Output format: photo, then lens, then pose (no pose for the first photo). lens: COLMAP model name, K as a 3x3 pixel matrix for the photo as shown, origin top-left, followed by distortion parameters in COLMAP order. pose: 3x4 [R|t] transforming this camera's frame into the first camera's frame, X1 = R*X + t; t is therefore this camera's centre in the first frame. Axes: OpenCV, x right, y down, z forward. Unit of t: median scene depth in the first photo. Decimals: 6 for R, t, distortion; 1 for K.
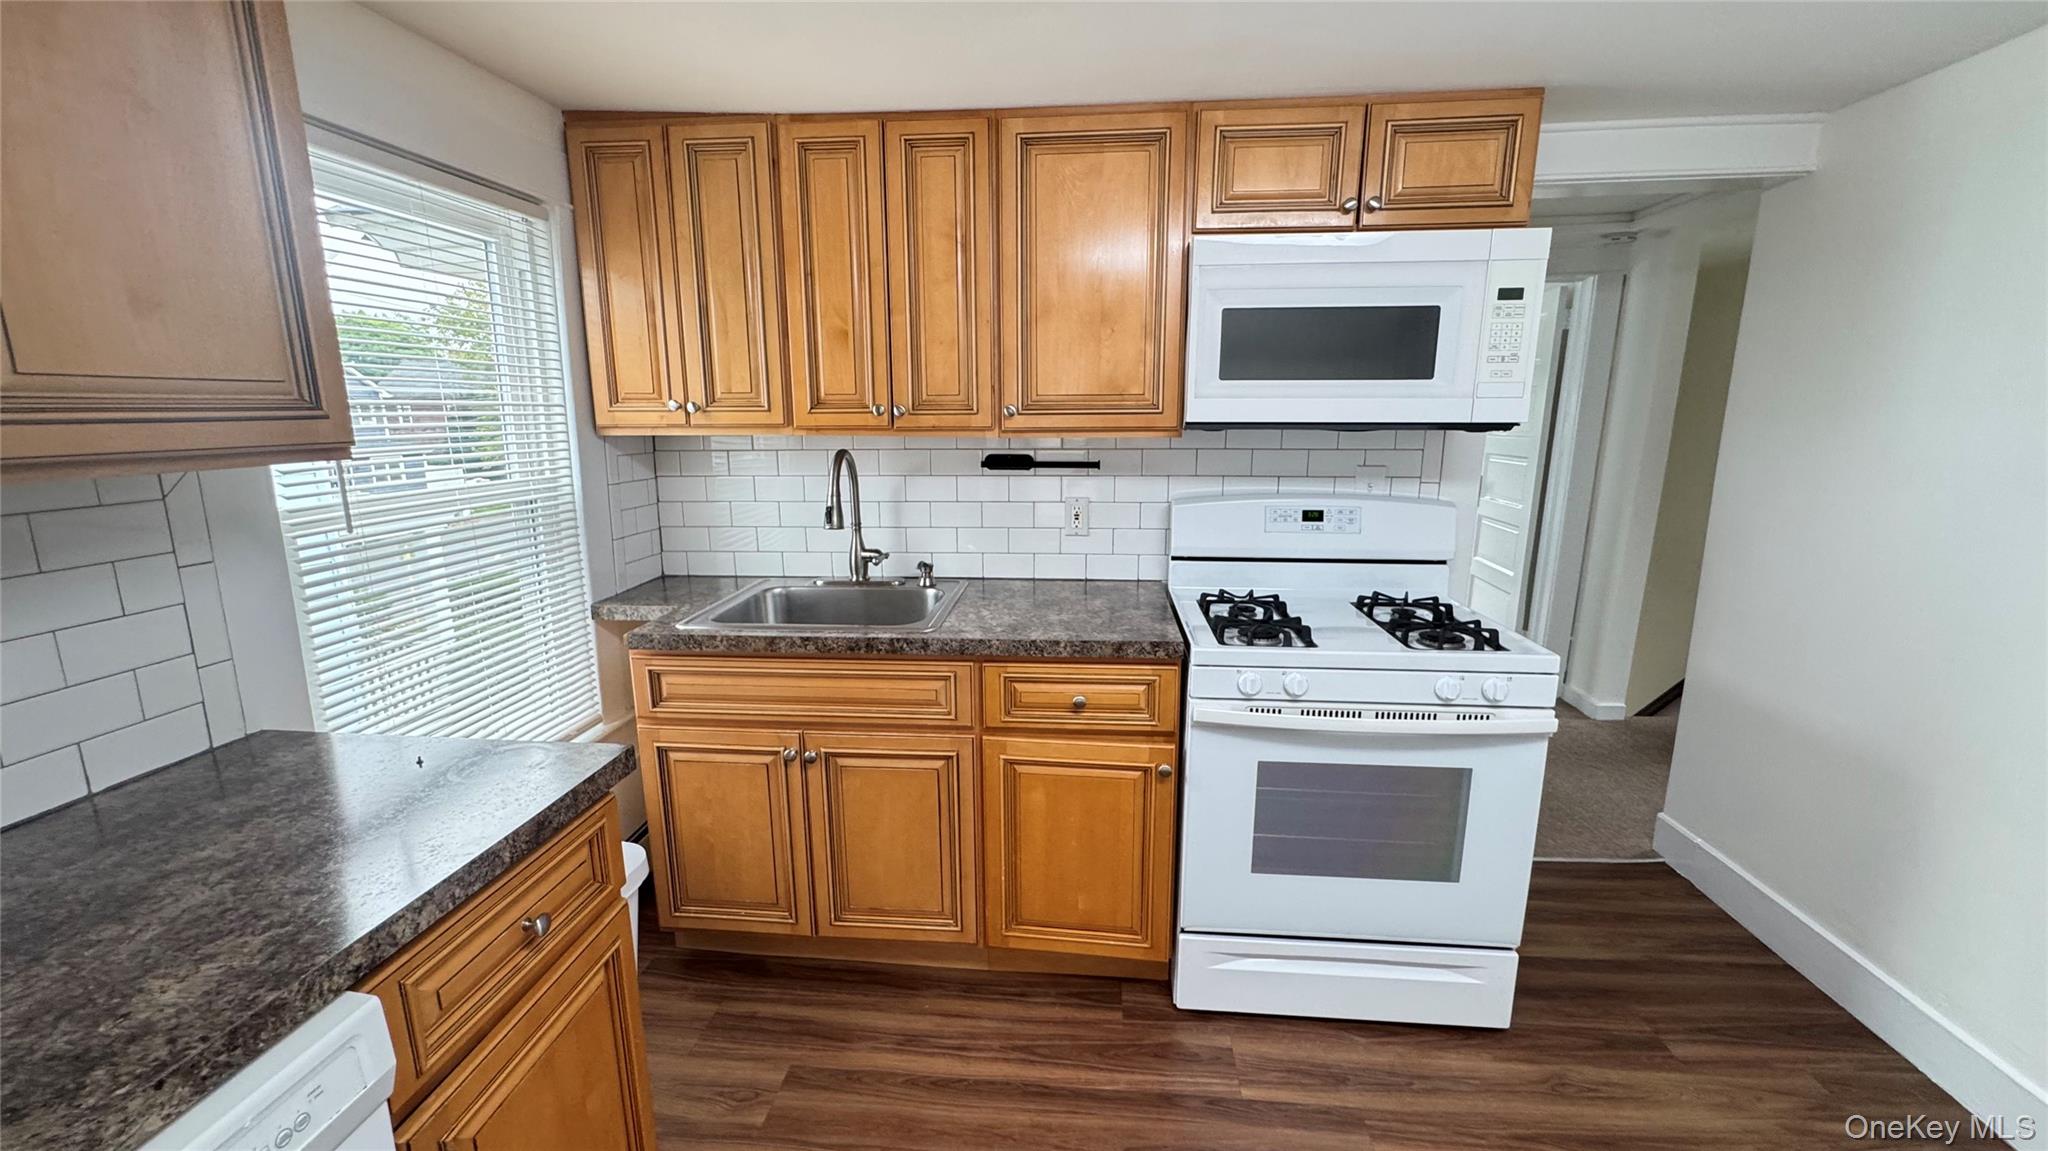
lens RADIAL K [[829.2, 0, 1027.9], [0, 829.2, 576.9], [0, 0, 1]] dist [-0.005999, -0.000136]
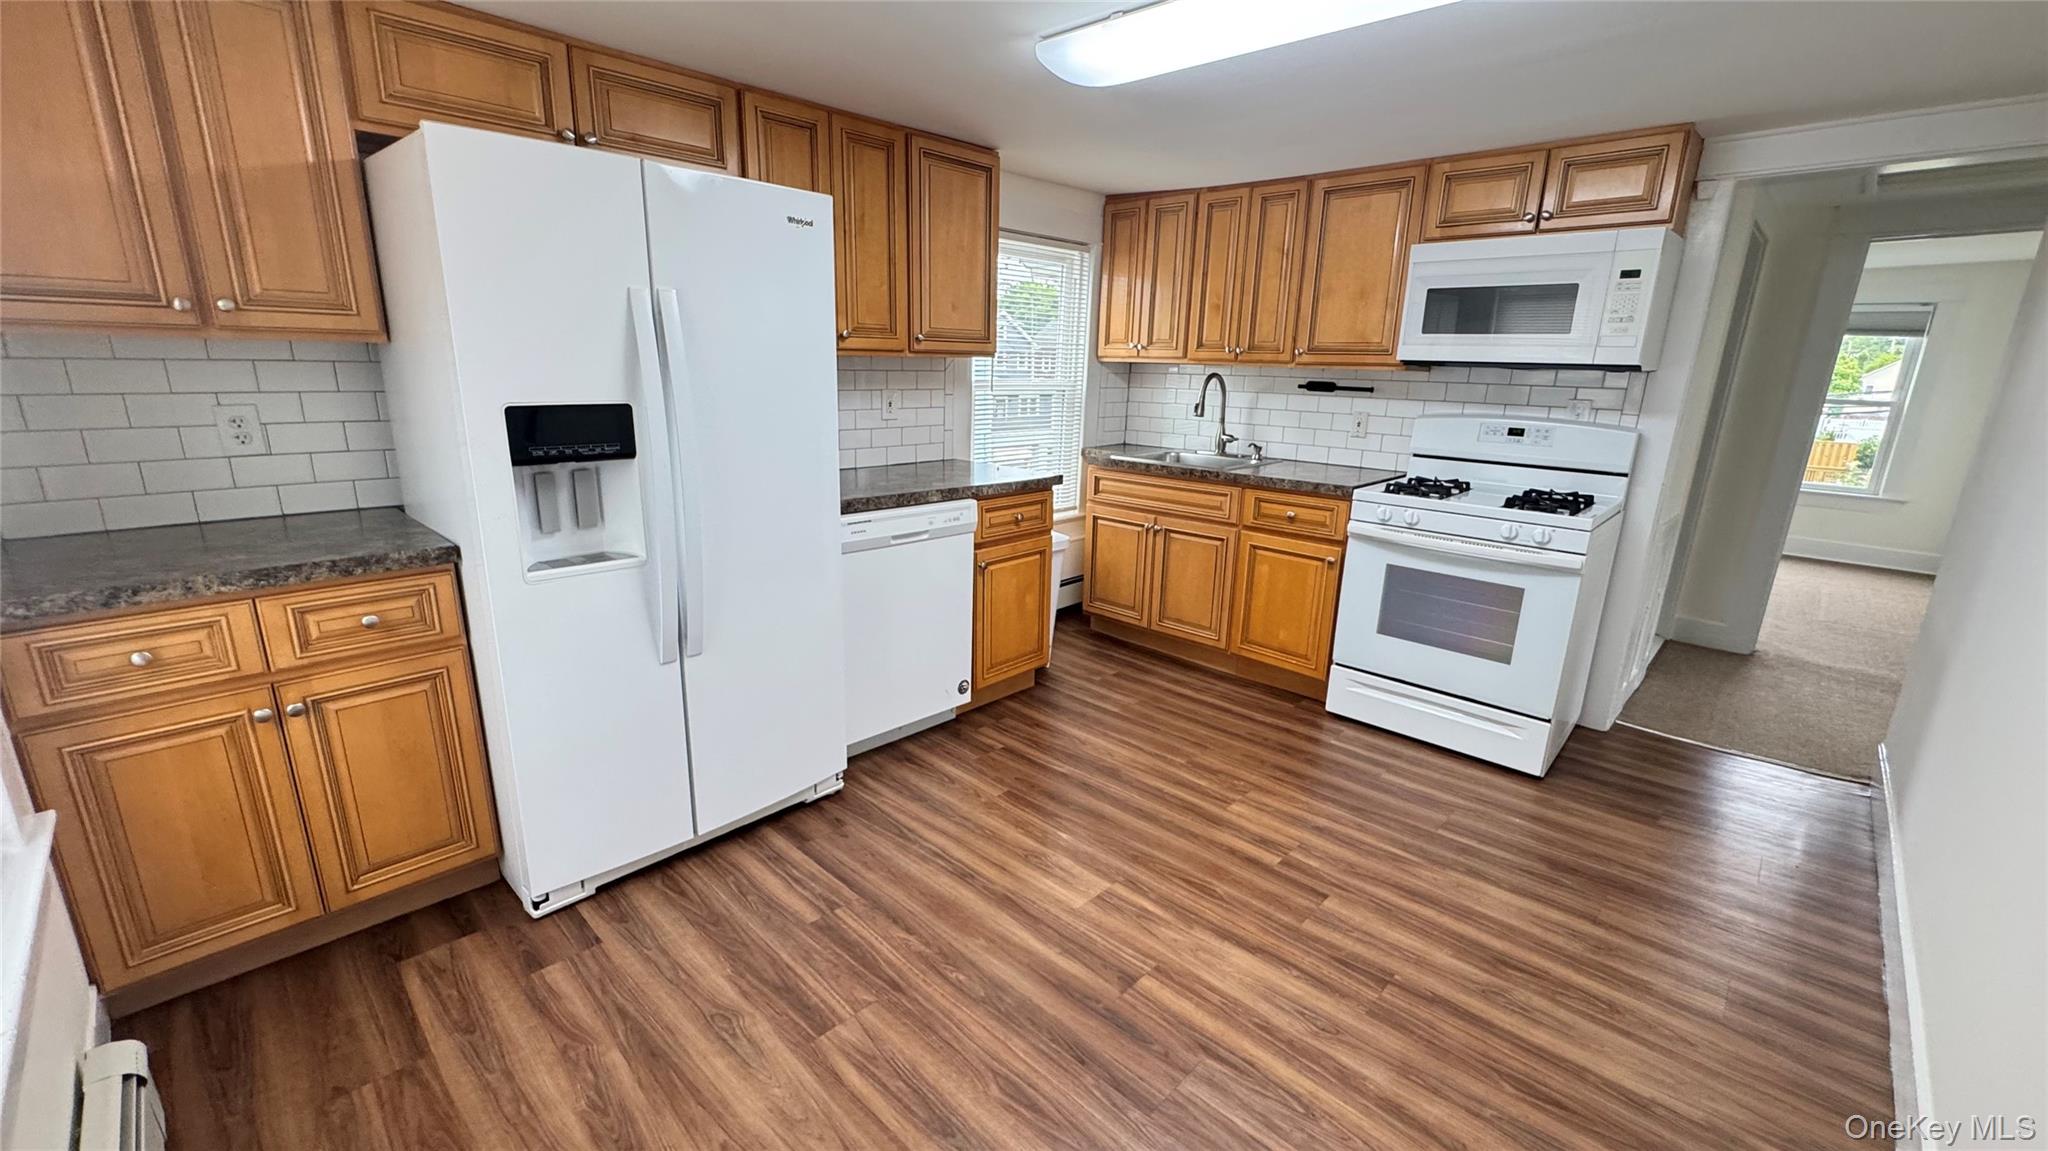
lens RADIAL K [[829.2, 0, 1019.9], [0, 829.2, 580.7], [0, 0, 1]] dist [-0.005999, -0.000136]
pose [[0.782412, 0.181813, -0.595630, 0.649308], [-0.151362, 0.983273, 0.101311, 0.184024], [0.604087, 0.010889, 0.796844, -0.724542]]
